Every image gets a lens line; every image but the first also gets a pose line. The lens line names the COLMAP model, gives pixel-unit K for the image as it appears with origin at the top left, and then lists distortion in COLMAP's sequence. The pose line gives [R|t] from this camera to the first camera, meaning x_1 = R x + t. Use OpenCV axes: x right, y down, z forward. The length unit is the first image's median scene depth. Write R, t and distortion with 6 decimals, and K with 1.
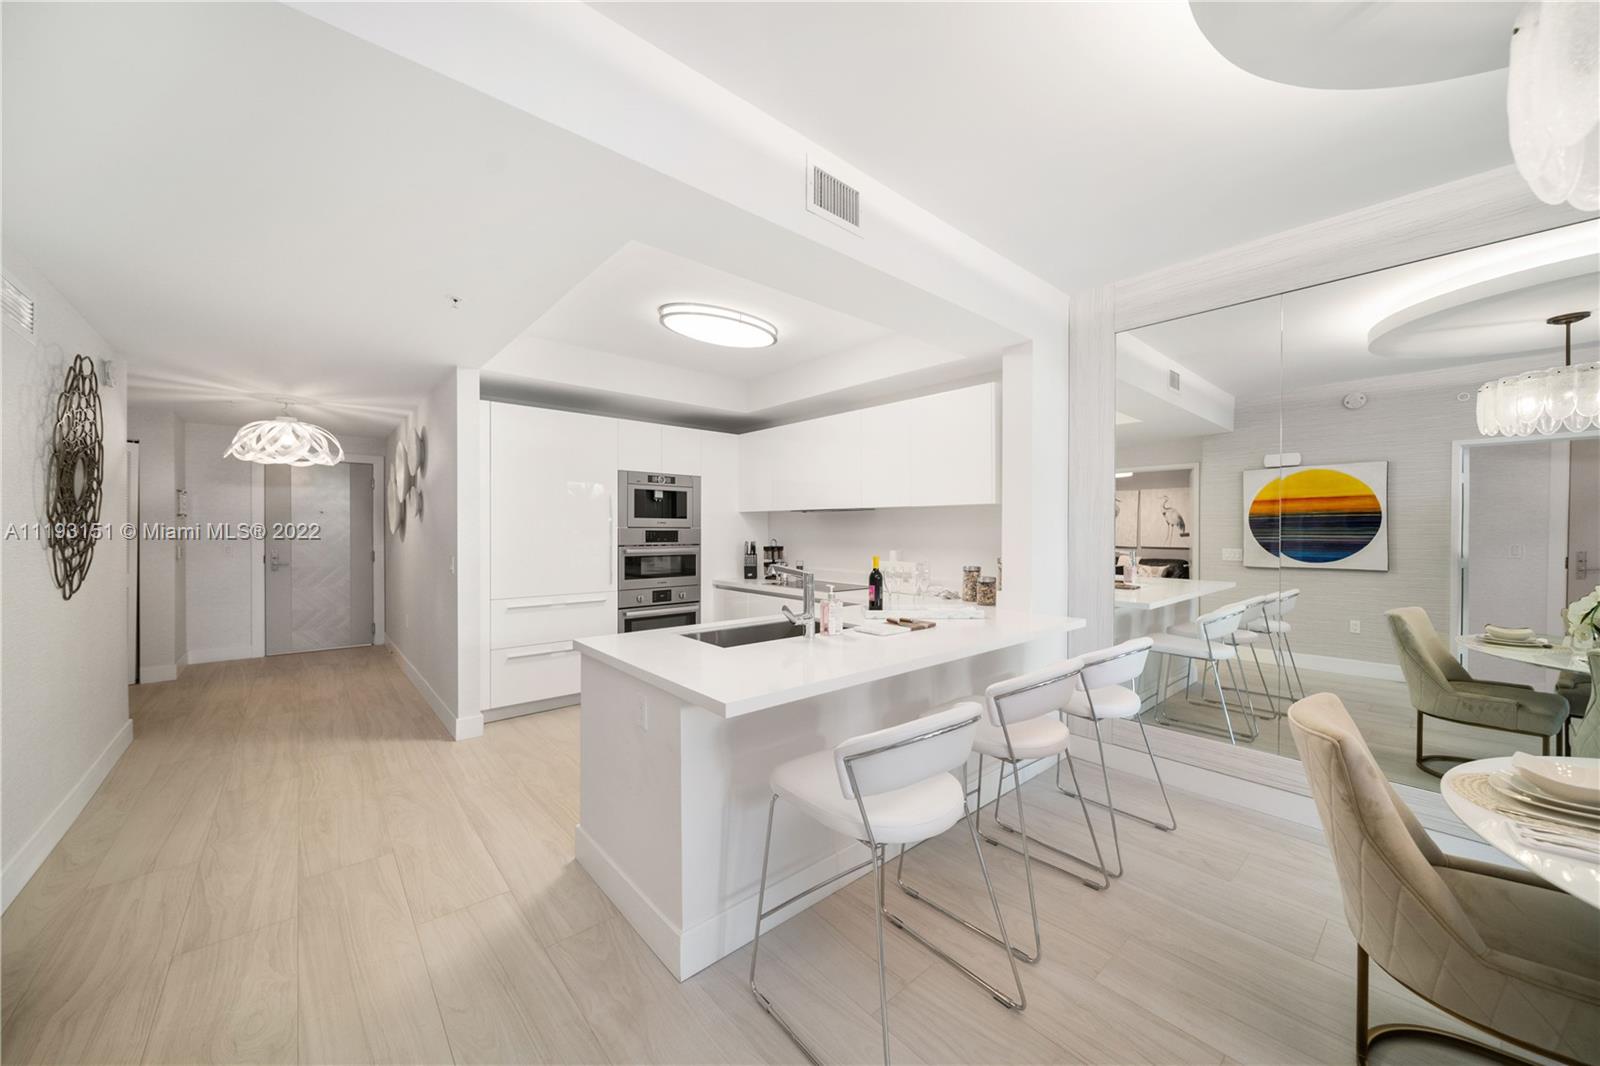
lens RADIAL K [[575.0, 0, 809.3], [0, 575.0, 532.5], [0, 0, 1]] dist [-0.001734, -0.001005]
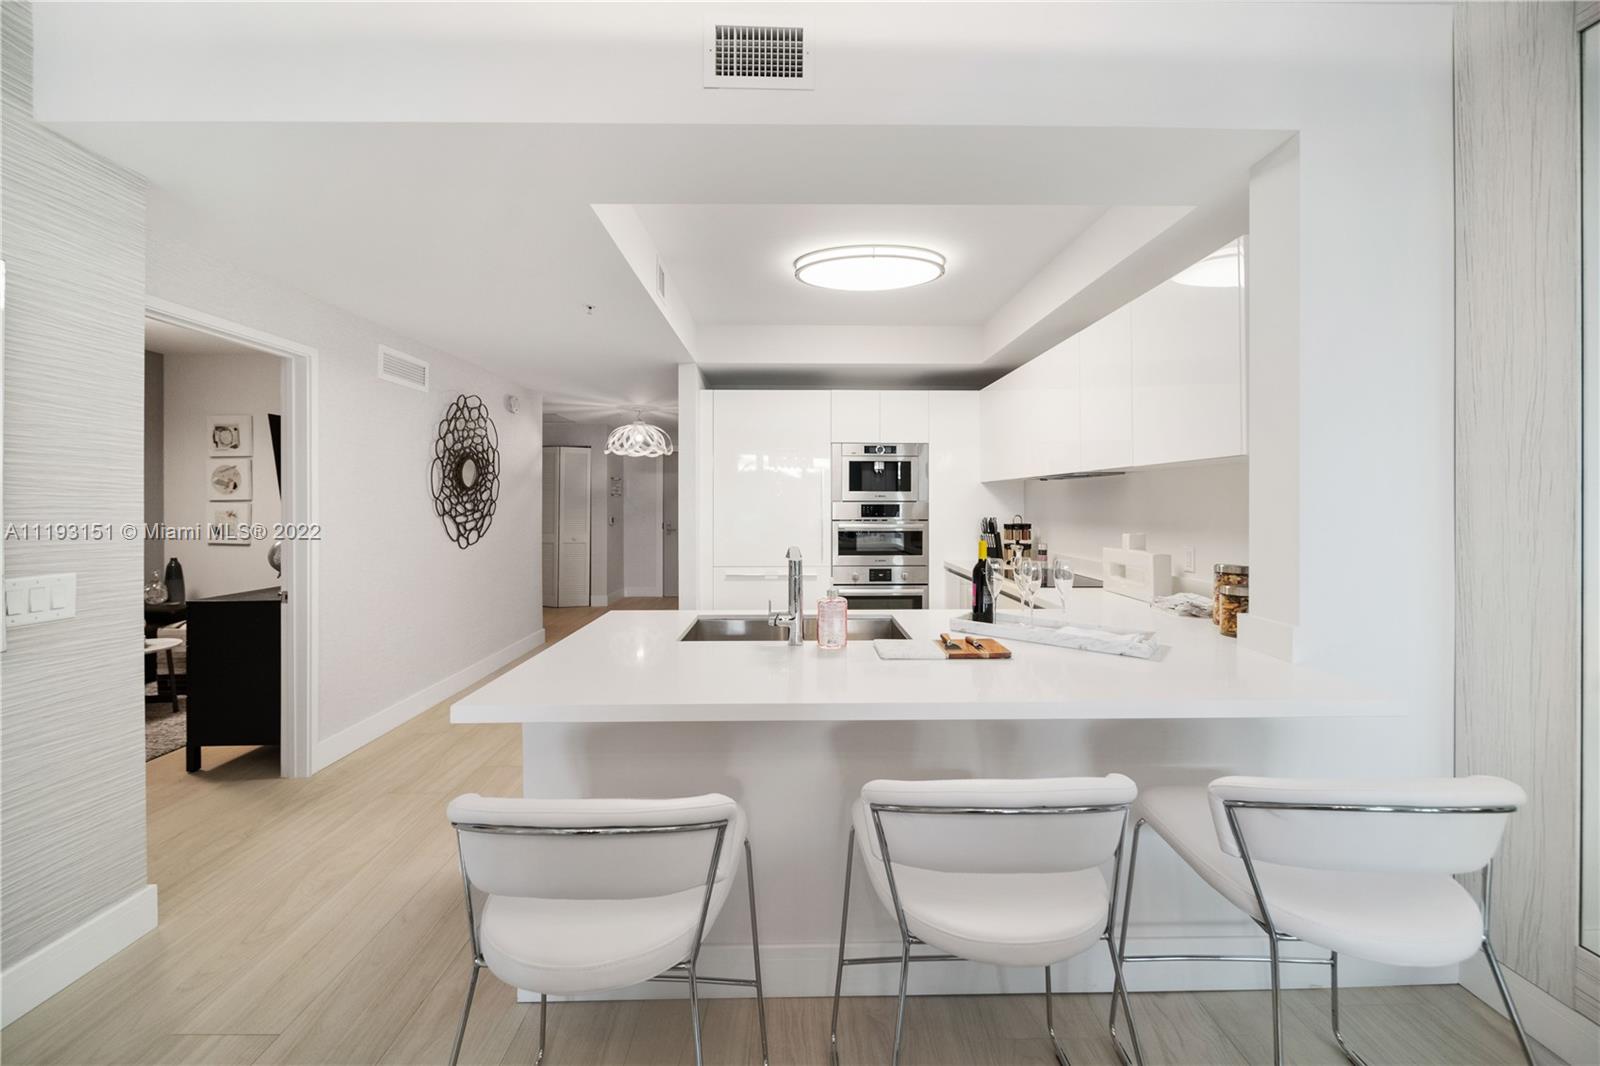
lens RADIAL K [[575.0, 0, 801.0], [0, 575.0, 503.9], [0, 0, 1]] dist [-0.001734, -0.001005]
pose [[0.760353, -0.003303, -0.649501, 0.254716], [0.000265, 0.999989, -0.004776, 0.000030], [0.649509, 0.003459, 0.760346, 0.215989]]
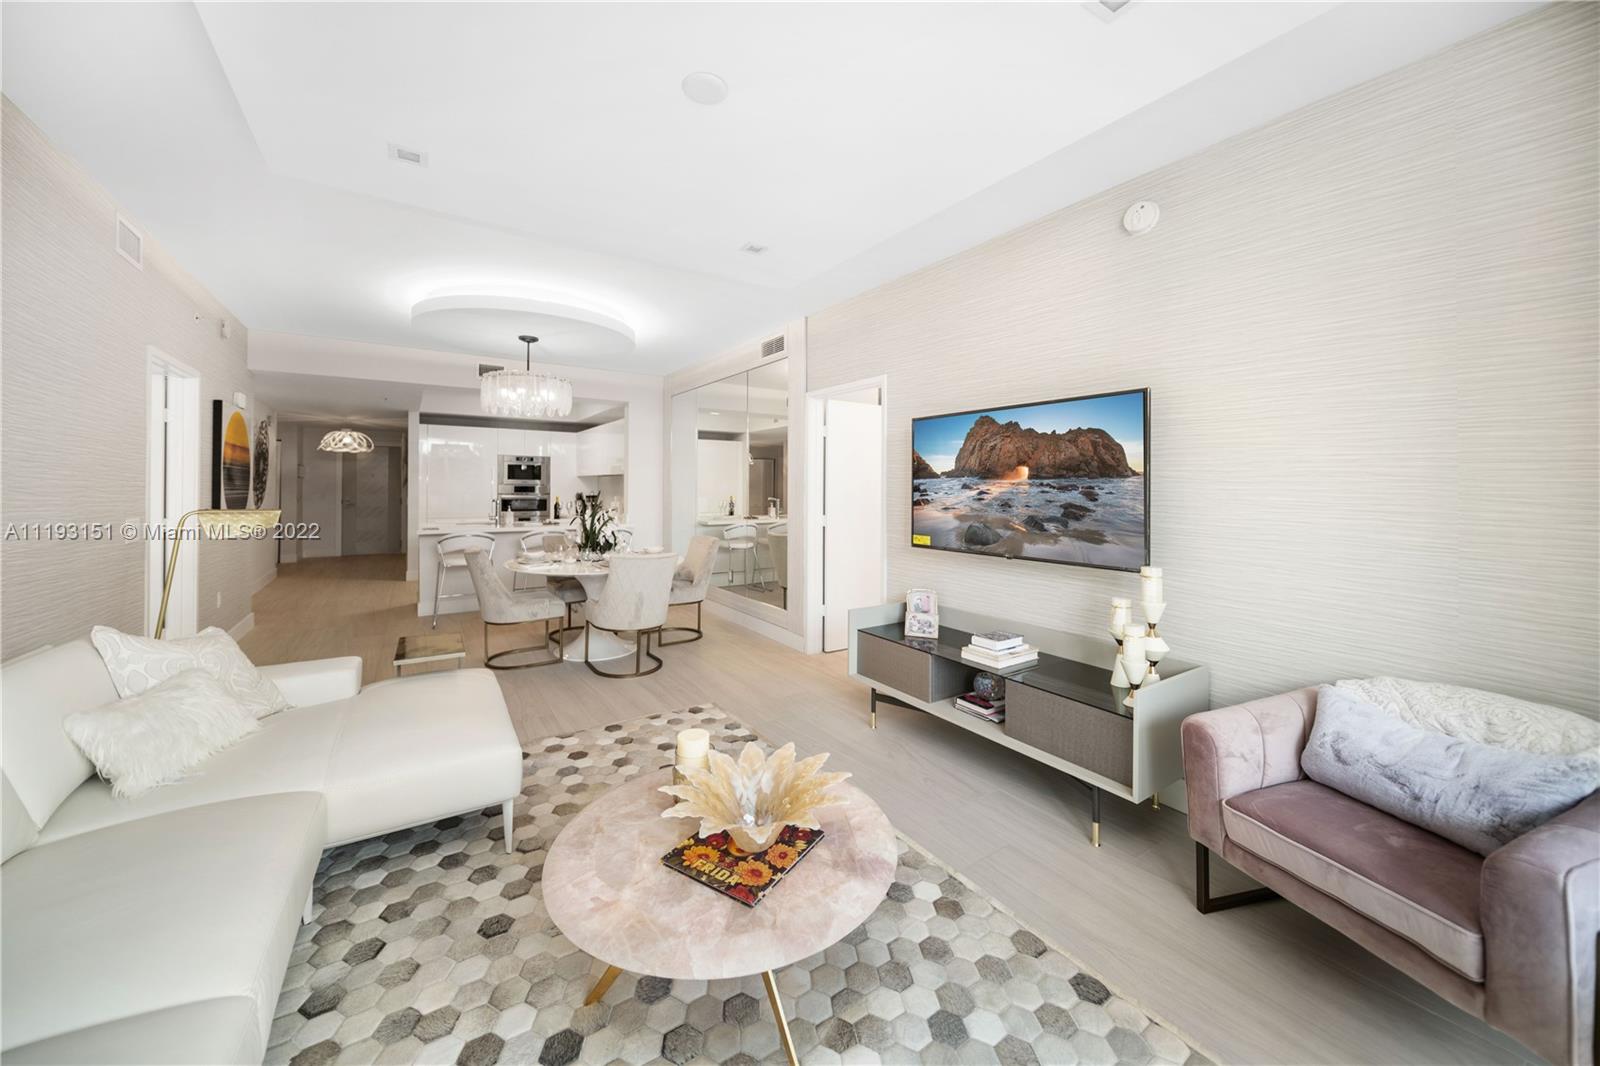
lens RADIAL K [[575.0, 0, 809.0], [0, 575.0, 488.0], [0, 0, 1]] dist [-0.001734, -0.001005]
pose [[0.992708, 0.003097, -0.120503, 0.920253], [-0.004919, 0.999878, -0.014829, 0.026958], [0.120442, 0.015313, 0.992602, -0.780881]]
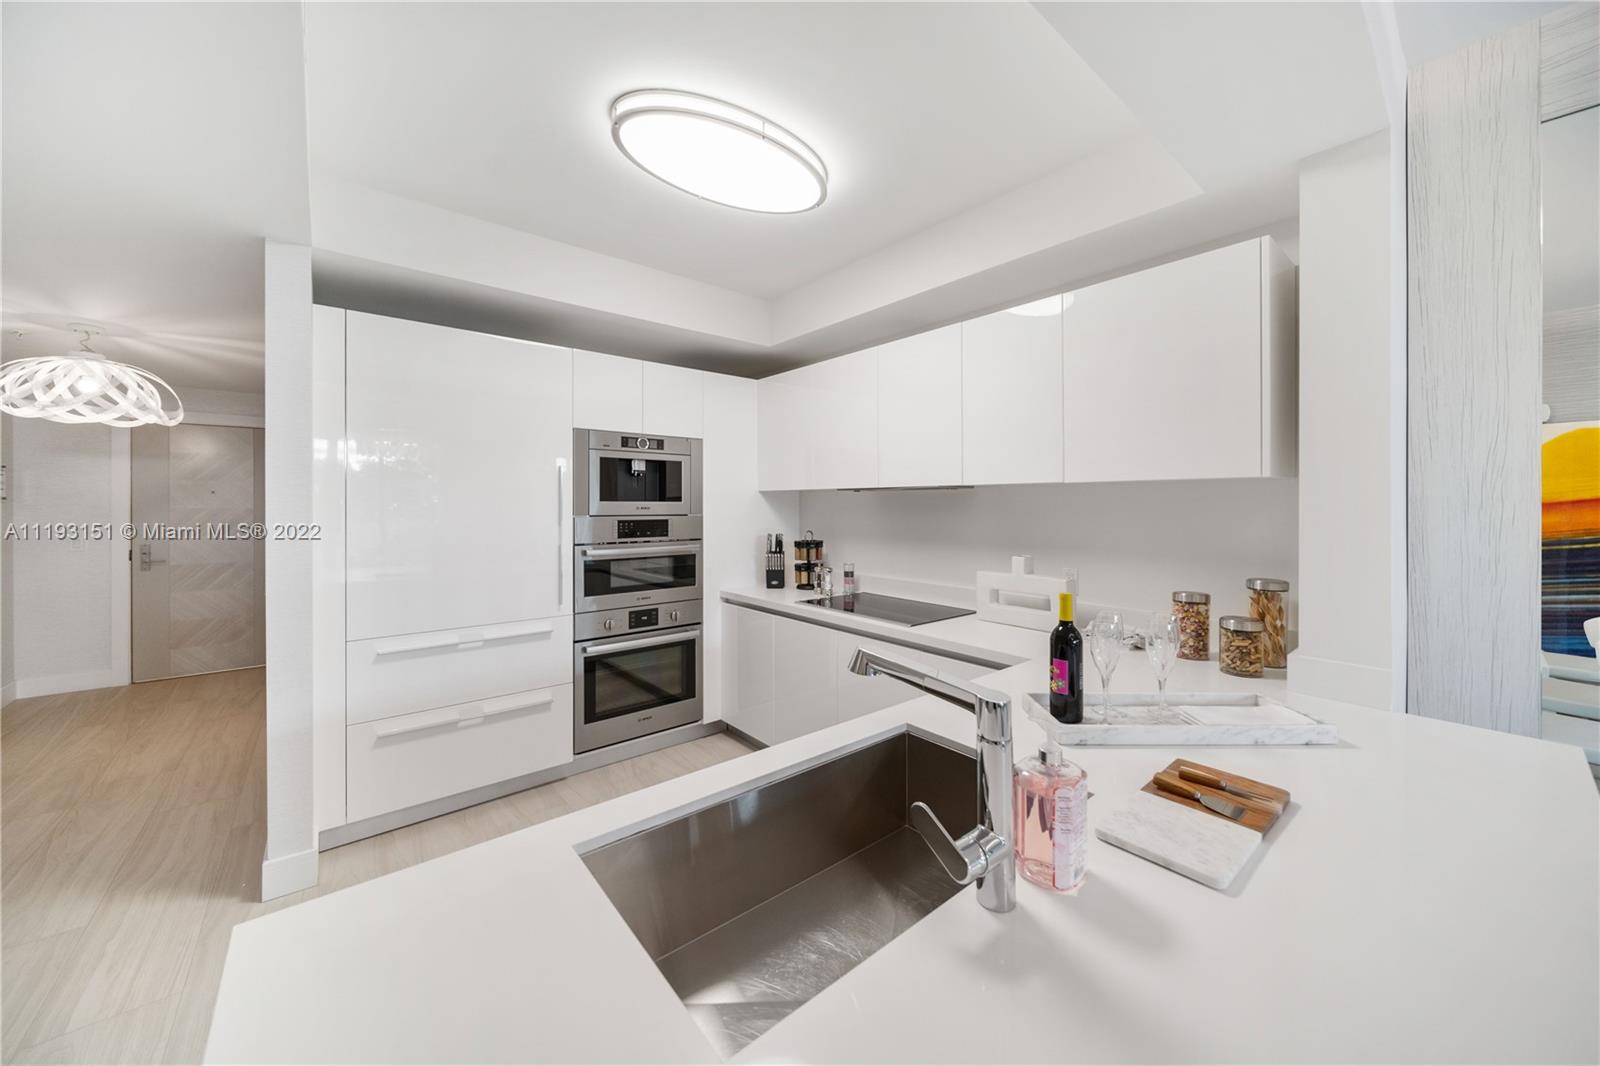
lens RADIAL K [[575.0, 0, 812.0], [0, 575.0, 505.7], [0, 0, 1]] dist [-0.001734, -0.001005]
pose [[0.999710, -0.002599, -0.023956, -0.046608], [0.002487, 0.999986, -0.004683, -0.016582], [0.023968, 0.004622, 0.999702, 0.348086]]
